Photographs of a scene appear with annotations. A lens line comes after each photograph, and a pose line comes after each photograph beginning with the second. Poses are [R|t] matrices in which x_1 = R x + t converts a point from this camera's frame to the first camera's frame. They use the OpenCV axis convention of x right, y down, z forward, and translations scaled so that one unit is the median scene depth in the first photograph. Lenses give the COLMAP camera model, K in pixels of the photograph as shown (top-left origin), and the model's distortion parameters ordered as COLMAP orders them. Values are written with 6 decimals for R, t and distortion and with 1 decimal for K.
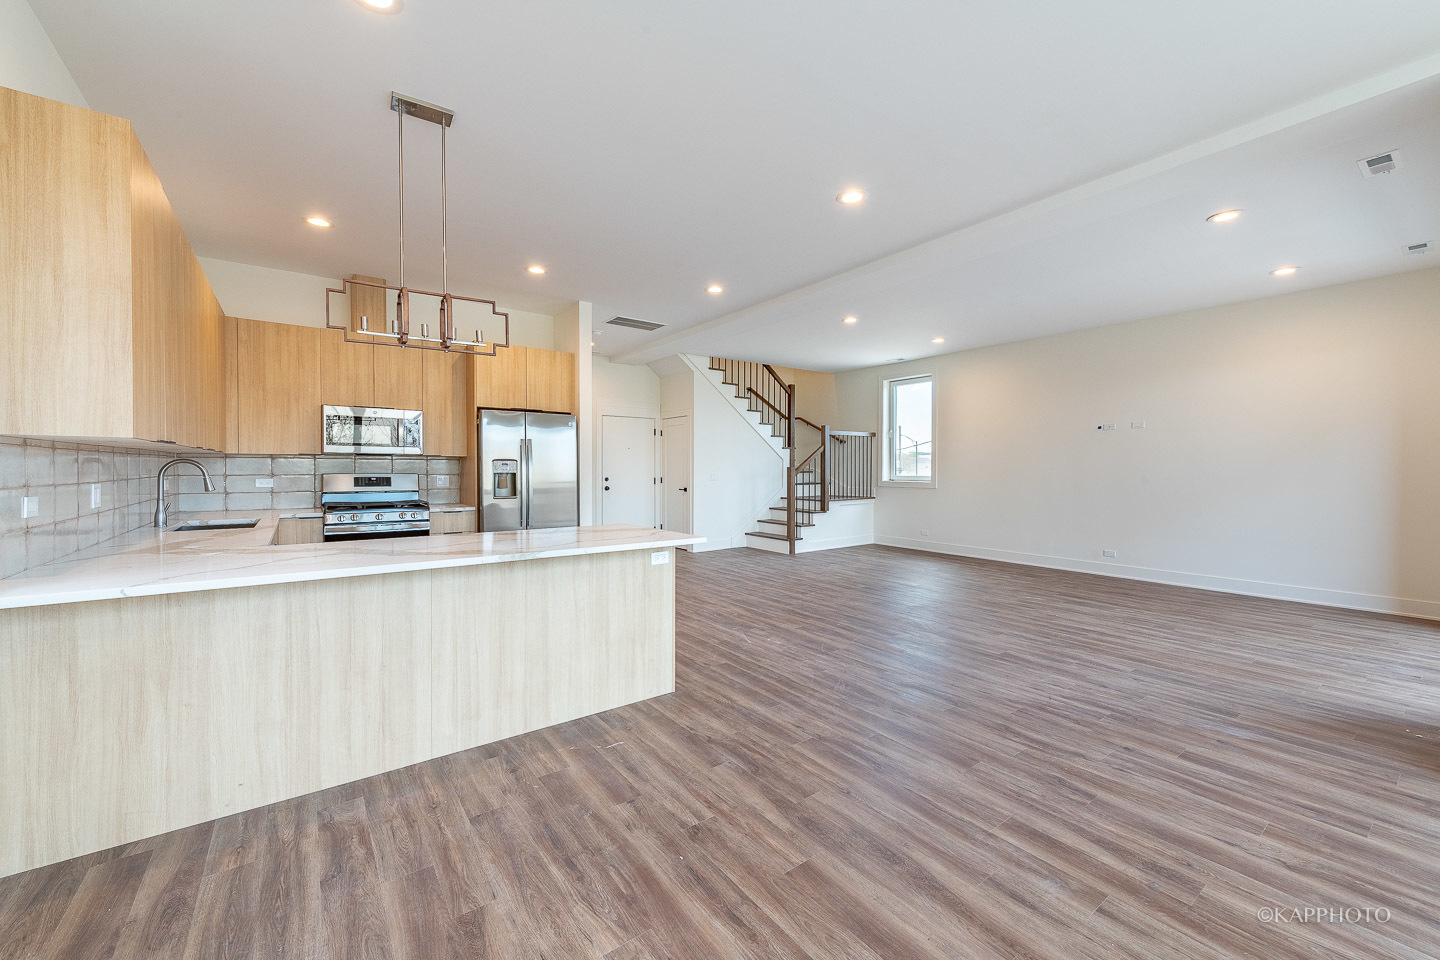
lens RADIAL K [[567.0, 0, 721.6], [0, 567.0, 473.2], [0, 0, 1]] dist [0.013211, -0.002943]
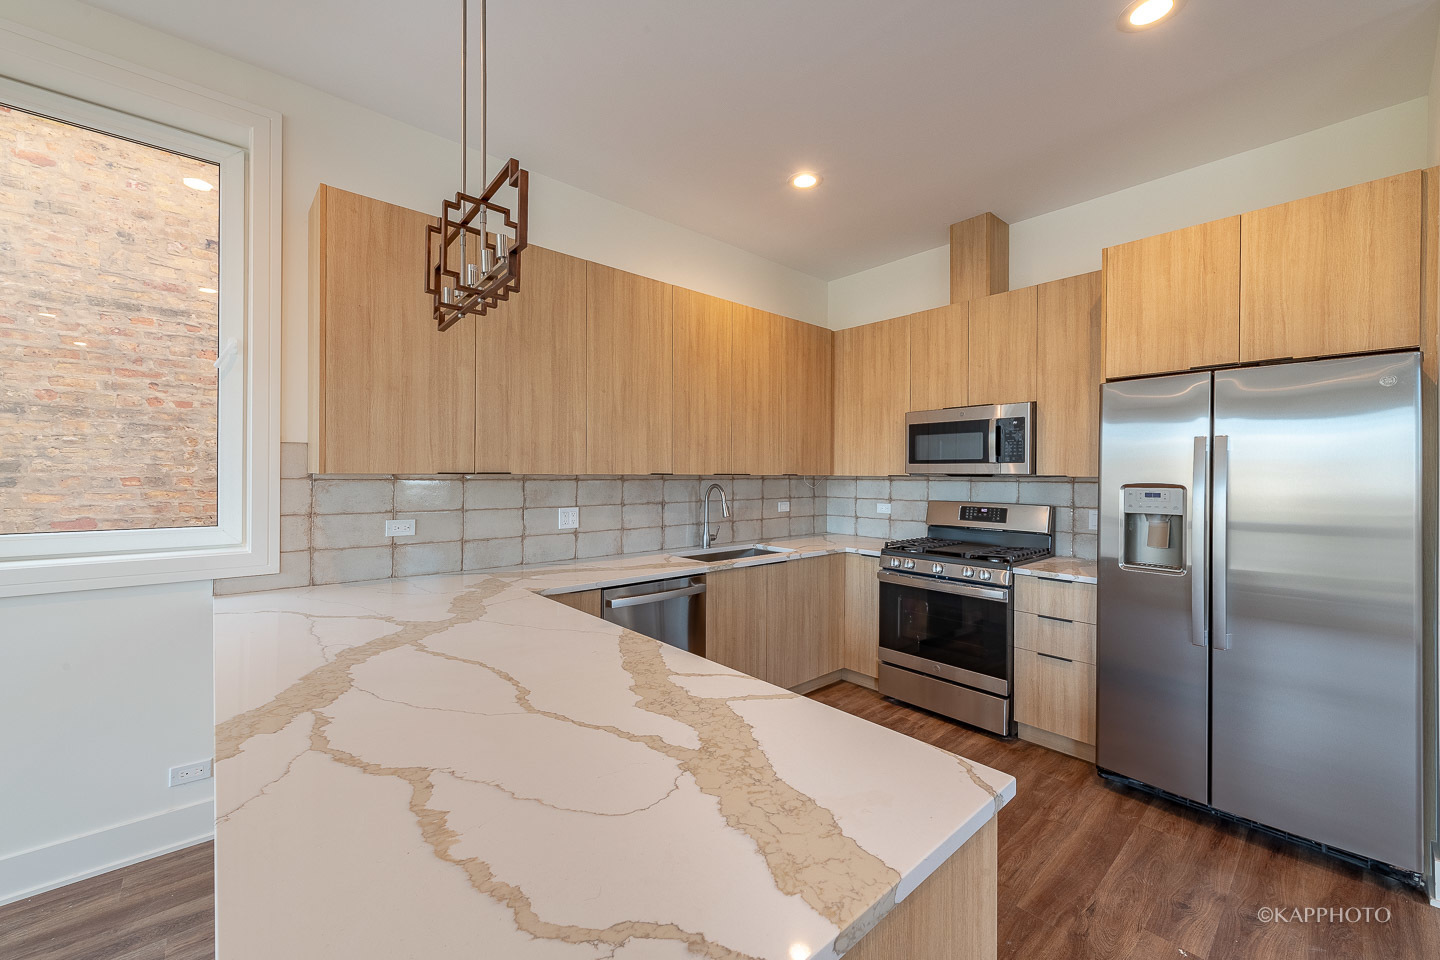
lens RADIAL K [[568.5, 0, 718.9], [0, 568.5, 477.6], [0, 0, 1]] dist [-0.000392, -0.000102]
pose [[0.096705, 0.002676, -0.995309, 0.066714], [-0.015625, 0.999877, 0.001170, -0.042204], [0.995190, 0.015439, 0.096735, 1.023095]]
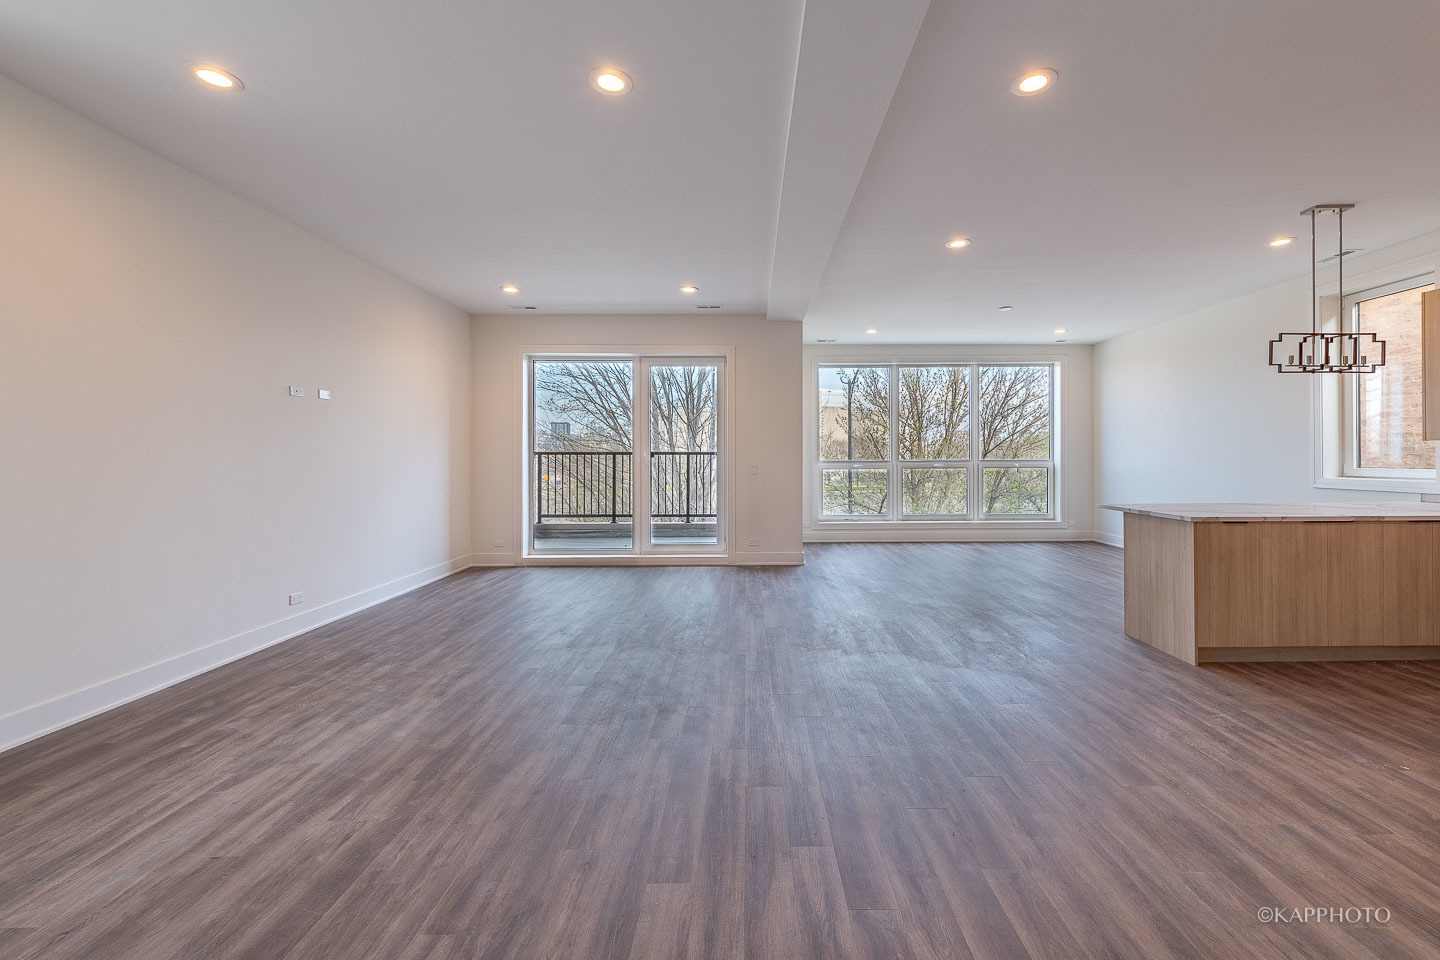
lens RADIAL K [[577.6, 0, 758.1], [0, 577.6, 468.2], [0, 0, 1]] dist [0.019701, -0.005429]
pose [[-0.816705, -0.010109, 0.576967, -0.173445], [0.008336, 0.999536, 0.029312, -0.026698], [-0.576995, 0.028748, -0.816241, 2.599325]]
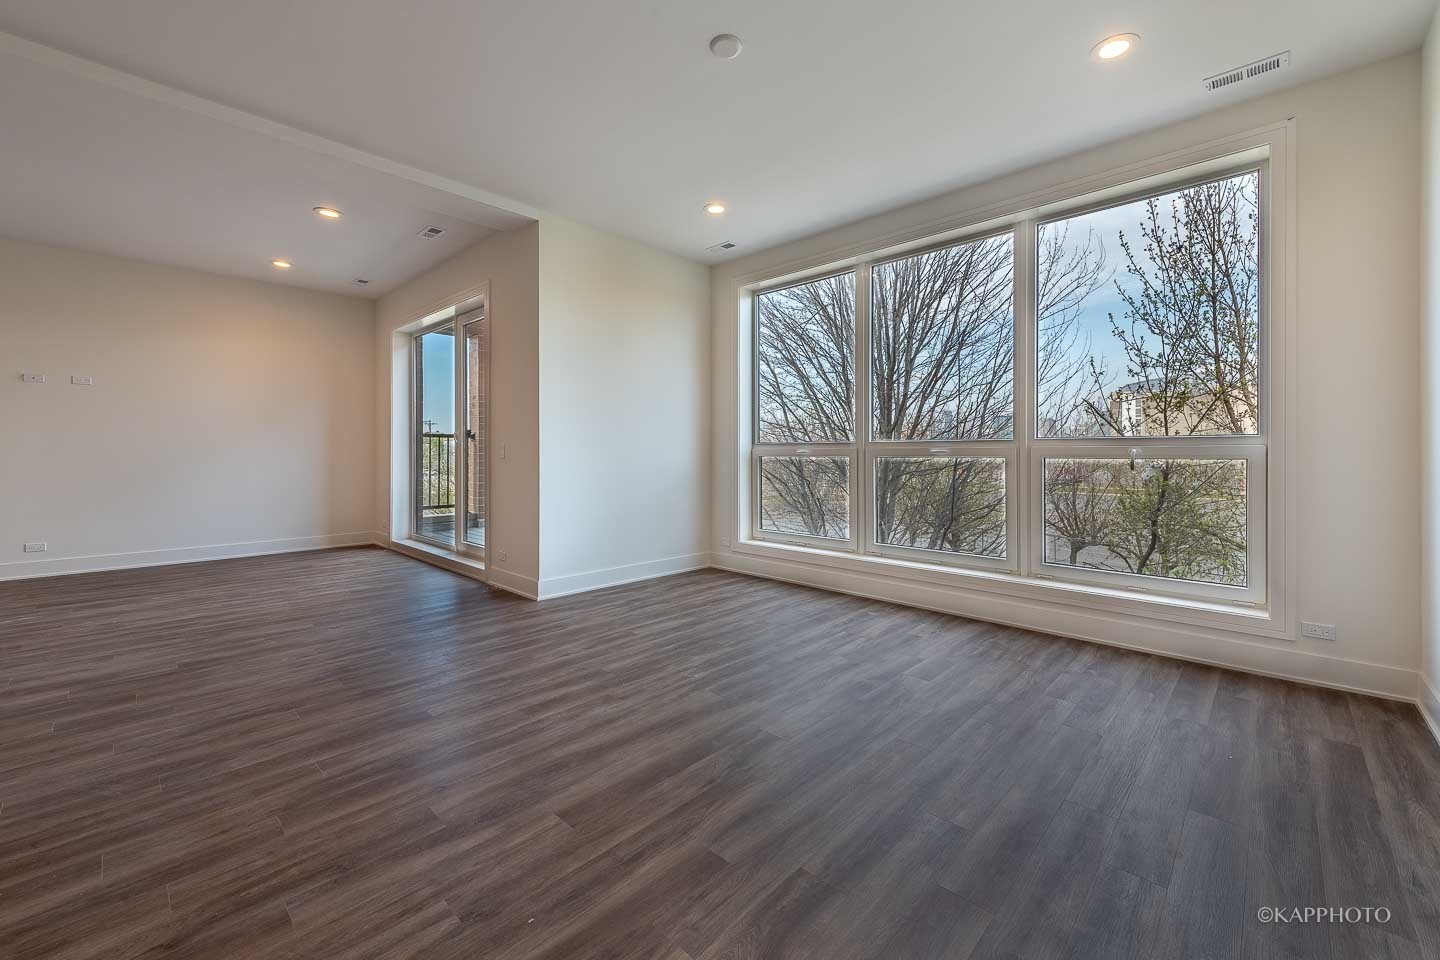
lens RADIAL K [[577.2, 0, 731.1], [0, 577.2, 452.4], [0, 0, 1]] dist [0.000684, -0.000167]
pose [[-0.188183, -0.001762, 0.982132, -0.504131], [0.006712, 0.999973, 0.003080, 0.042665], [-0.982111, 0.007172, -0.188166, 0.524991]]
